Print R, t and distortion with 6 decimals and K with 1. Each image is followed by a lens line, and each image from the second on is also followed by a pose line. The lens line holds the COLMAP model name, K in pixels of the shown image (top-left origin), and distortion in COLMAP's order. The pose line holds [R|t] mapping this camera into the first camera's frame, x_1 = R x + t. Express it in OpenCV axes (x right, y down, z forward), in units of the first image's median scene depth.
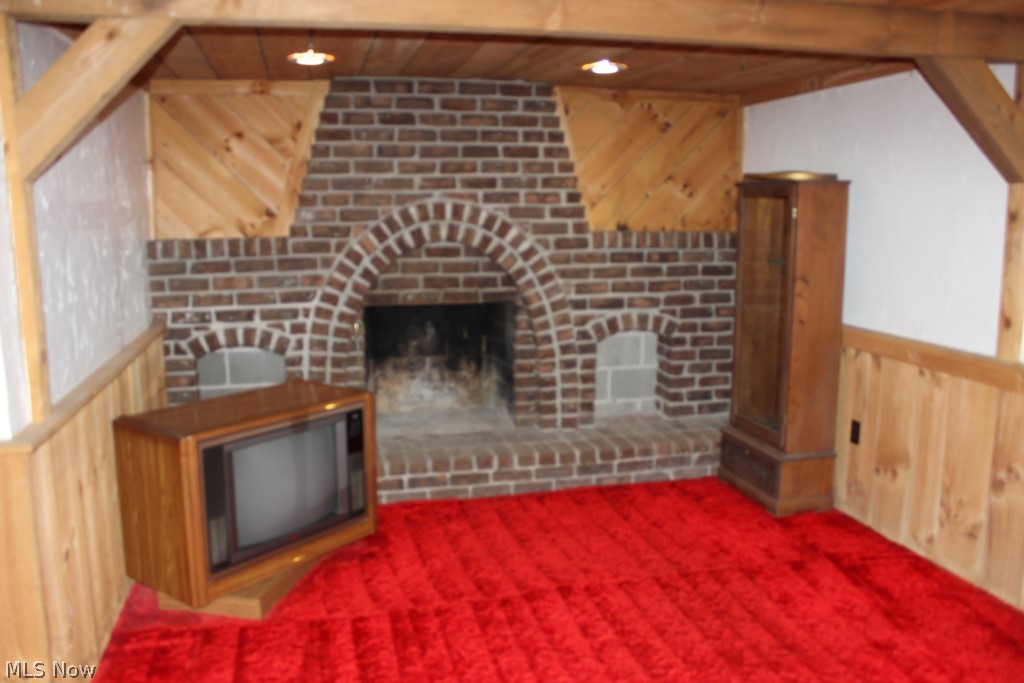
lens RADIAL K [[859.9, 0, 512.0], [0, 859.9, 341.5], [0, 0, 1]] dist [-0.166689, 0.150767]
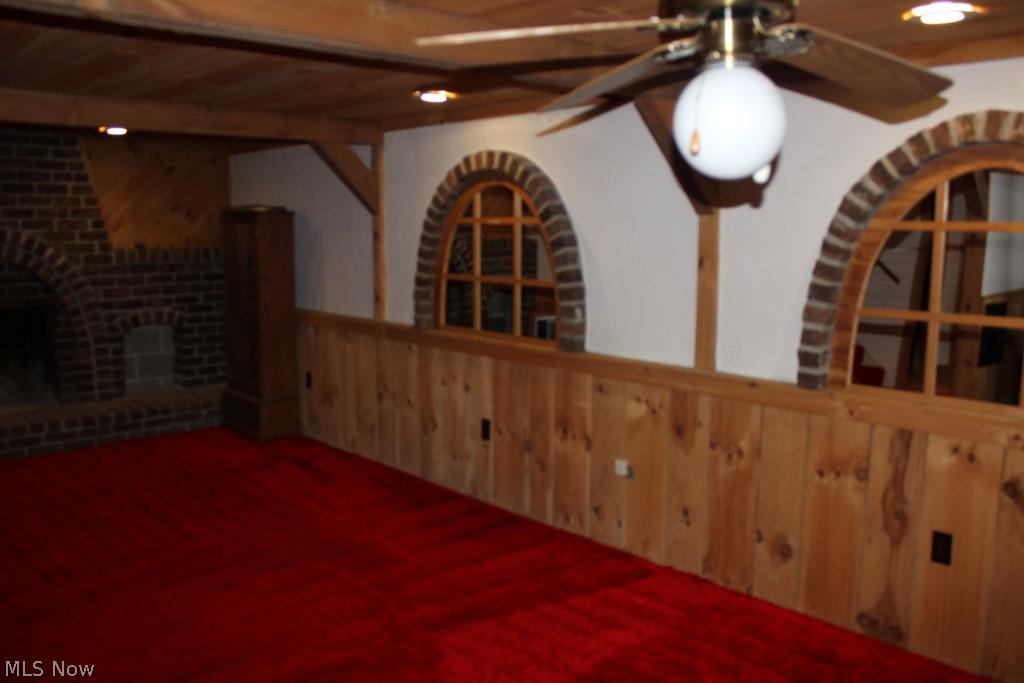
lens RADIAL K [[859.9, 0, 512.0], [0, 859.9, 341.5], [0, 0, 1]] dist [-0.166689, 0.150767]
pose [[0.871277, -0.058508, 0.487292, -0.006559], [0.067112, 0.997745, -0.000200, 0.053839], [-0.486182, 0.032877, 0.873239, -0.413982]]
